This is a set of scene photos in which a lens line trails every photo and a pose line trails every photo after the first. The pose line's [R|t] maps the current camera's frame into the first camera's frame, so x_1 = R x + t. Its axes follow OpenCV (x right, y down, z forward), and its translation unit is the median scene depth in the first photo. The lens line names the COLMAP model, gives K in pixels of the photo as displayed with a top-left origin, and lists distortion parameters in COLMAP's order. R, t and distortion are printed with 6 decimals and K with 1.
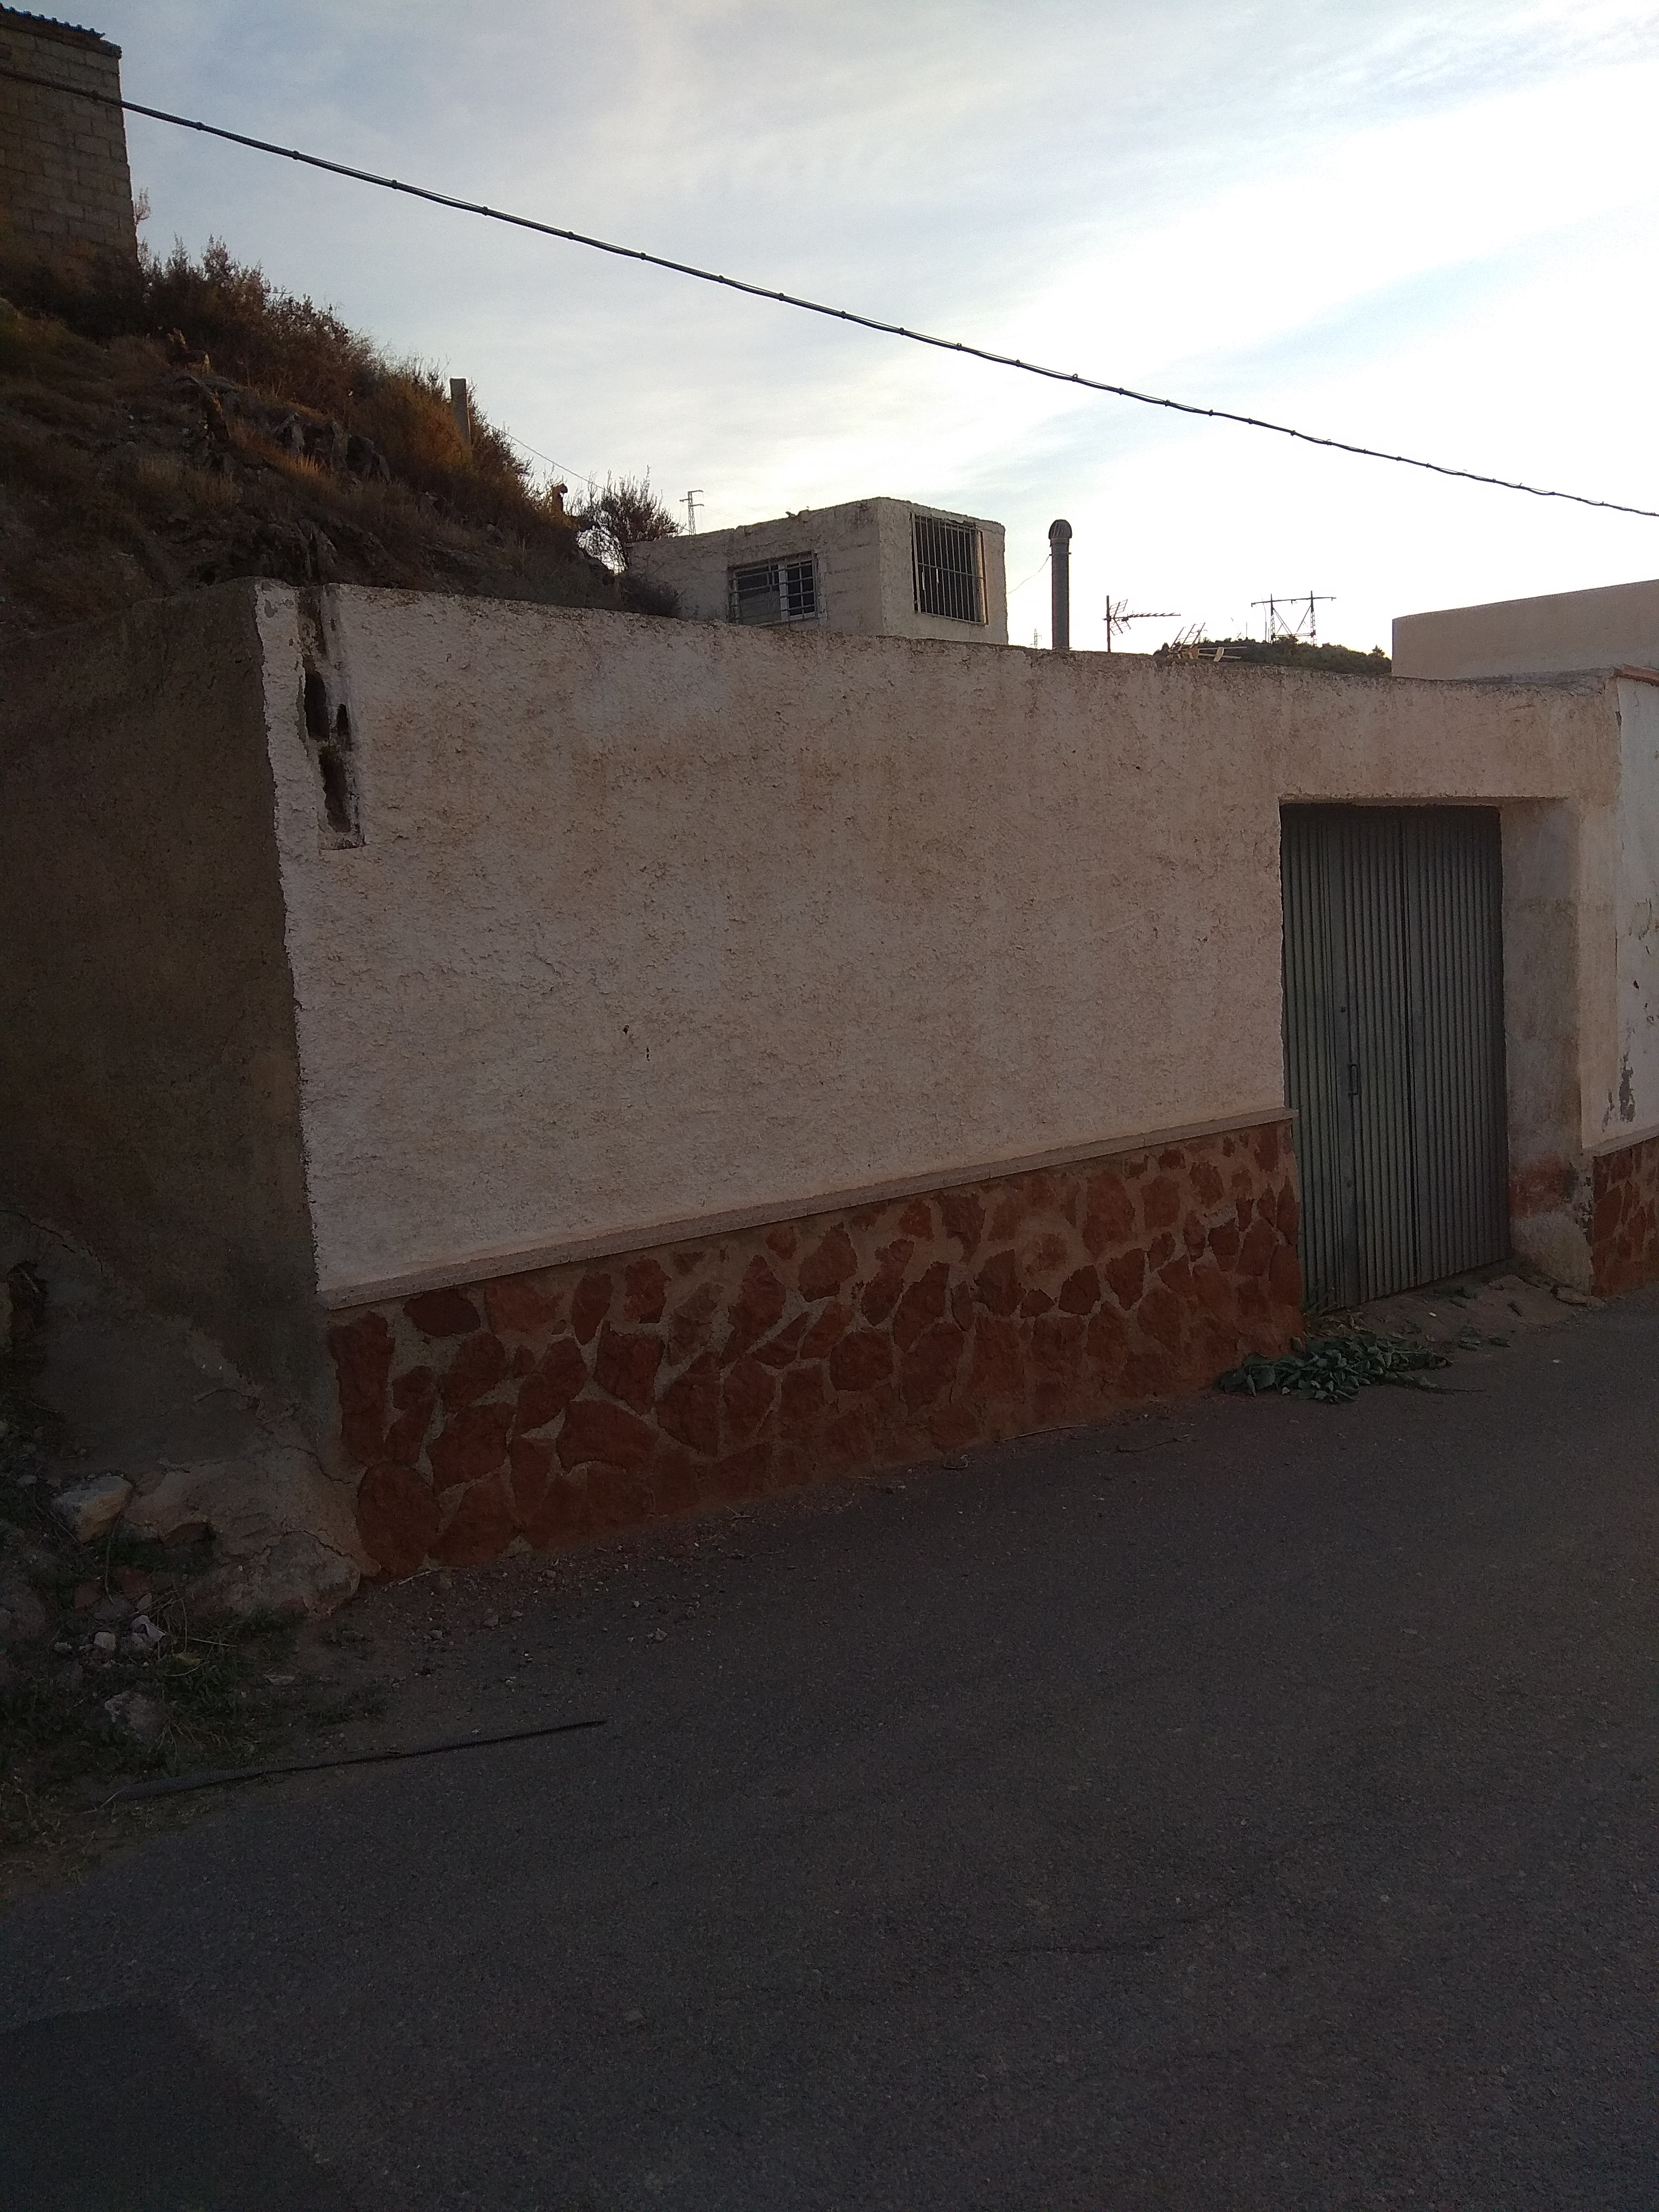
lens RADIAL K [[1676.3, 0, 809.1], [0, 1676.3, 1068.2], [0, 0, 1]] dist [0.086511, -0.120356]
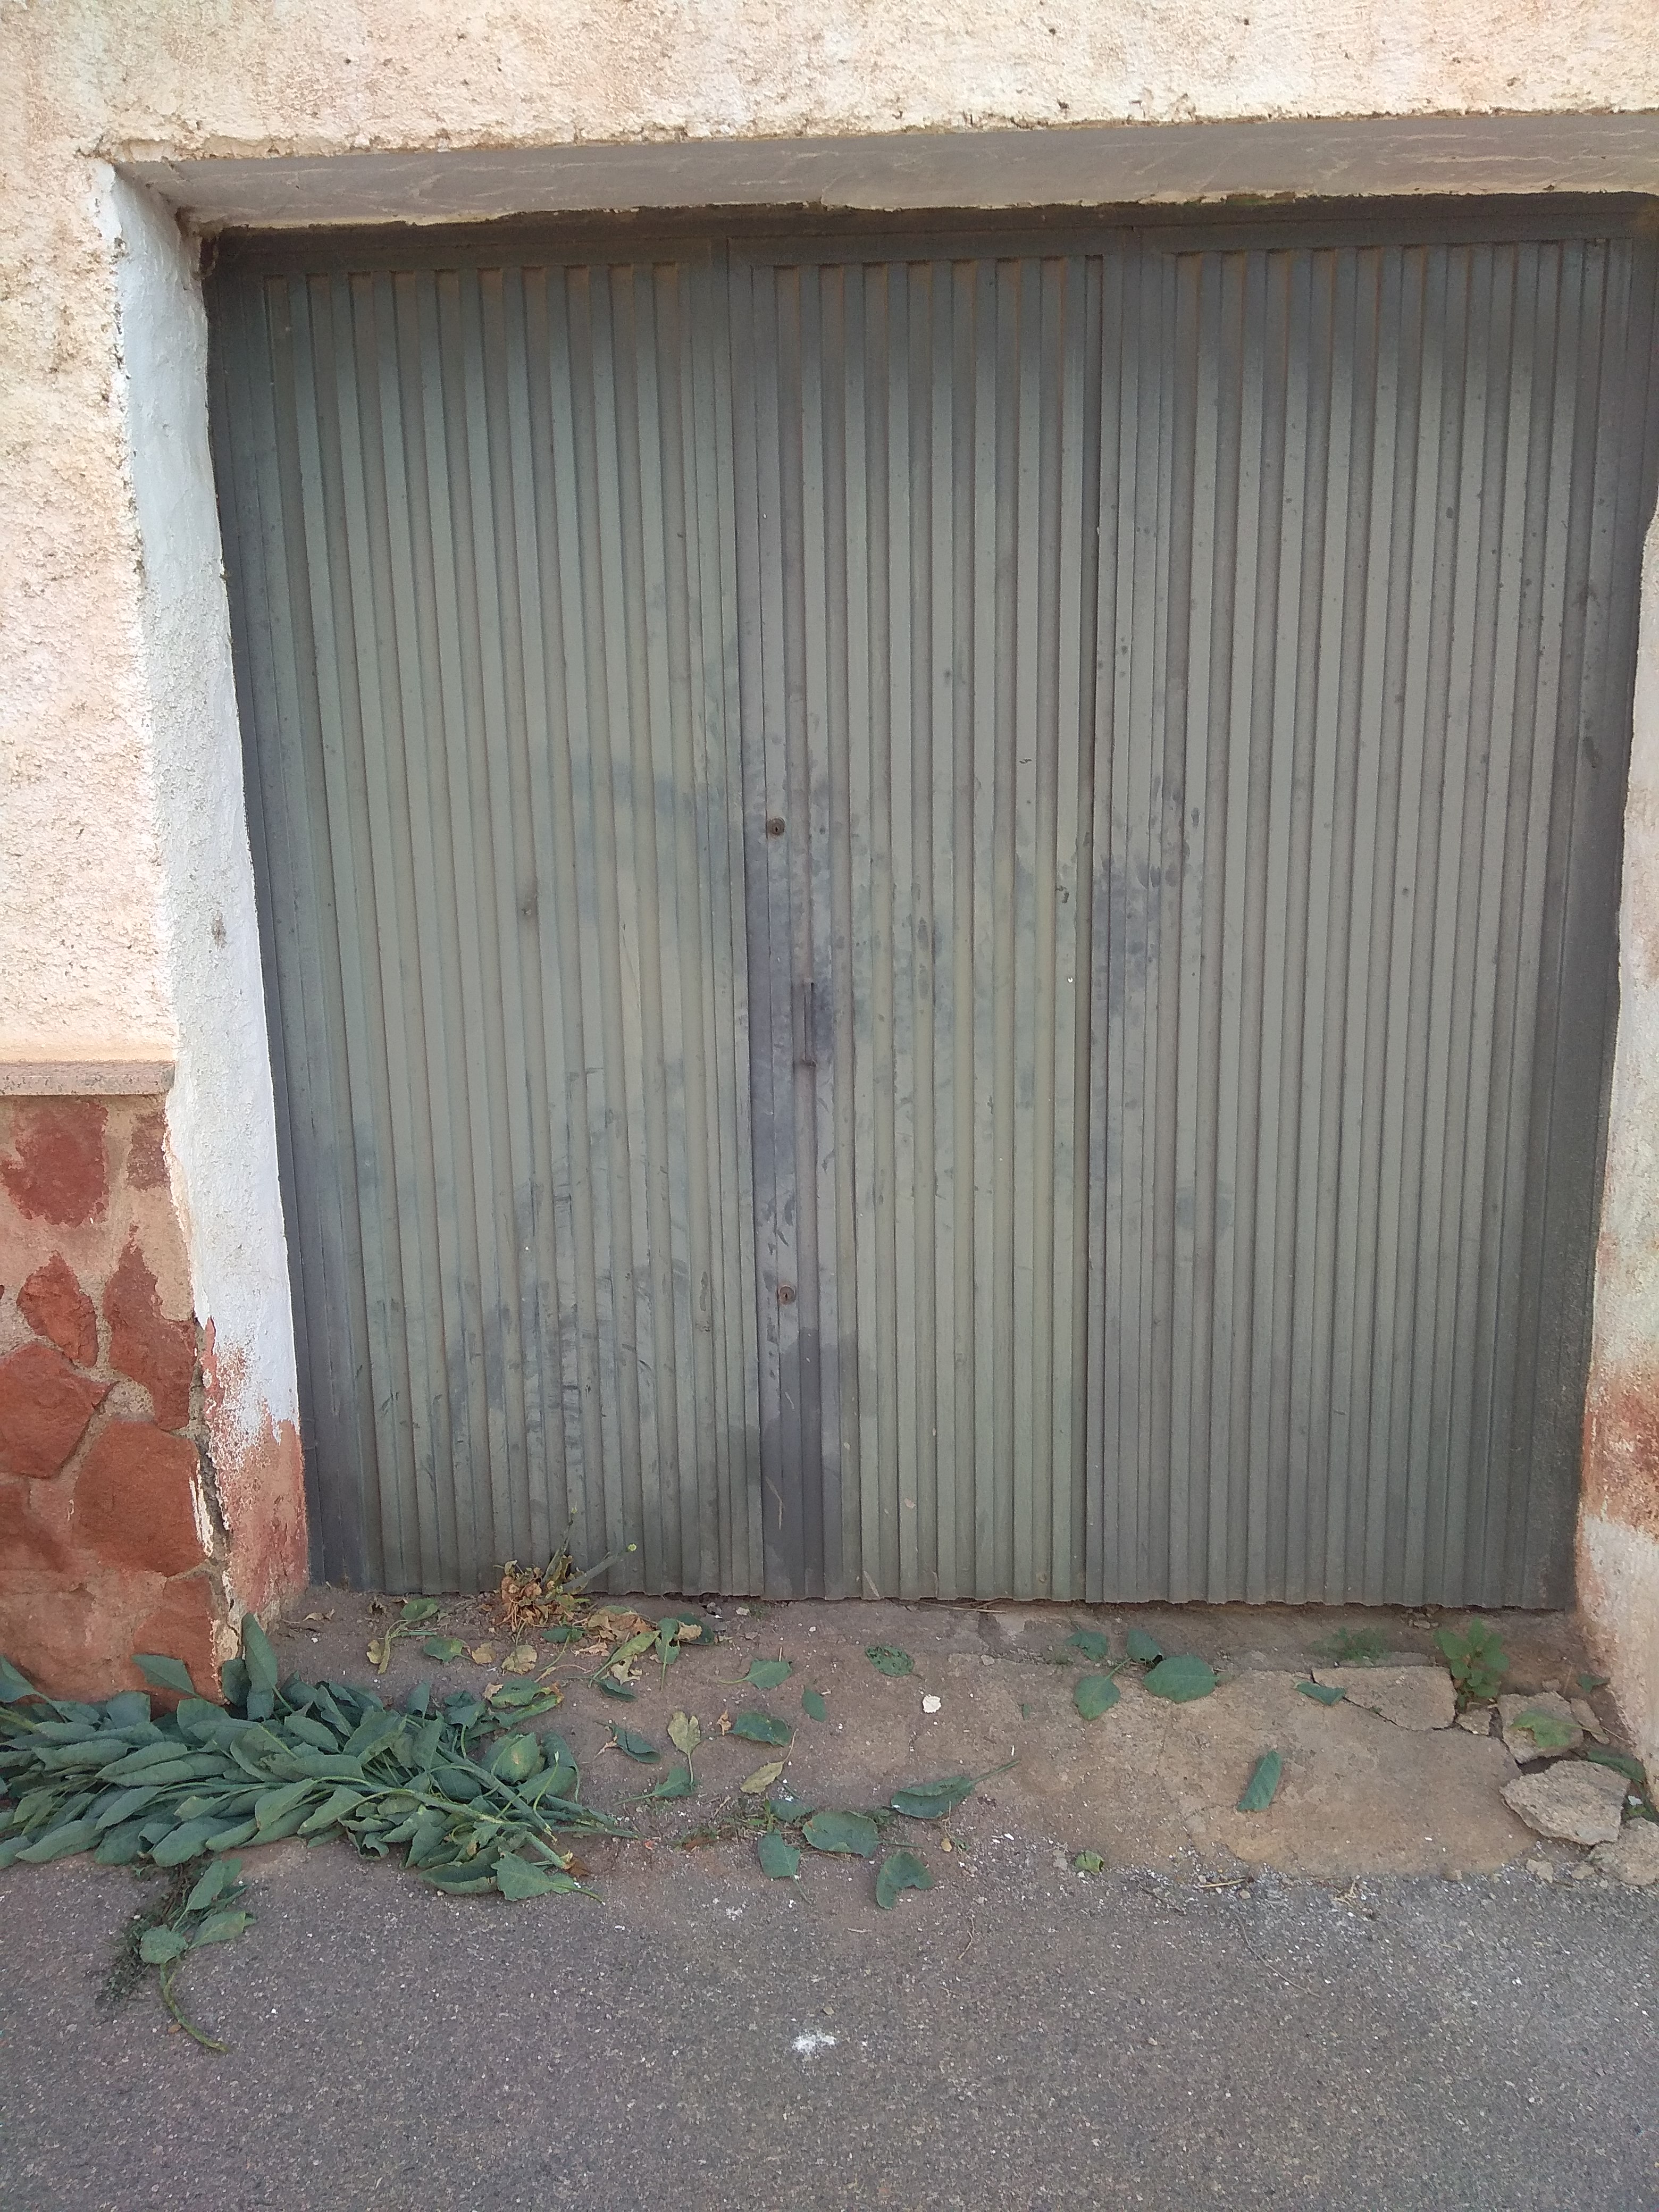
lens RADIAL K [[1676.3, 0, 809.1], [0, 1676.3, 1068.2], [0, 0, 1]] dist [0.086511, -0.120356]
pose [[0.753362, 0.166993, -0.636049, 0.533268], [-0.085133, 0.983847, 0.157472, -0.038840], [0.652072, -0.064485, 0.755410, 0.696773]]
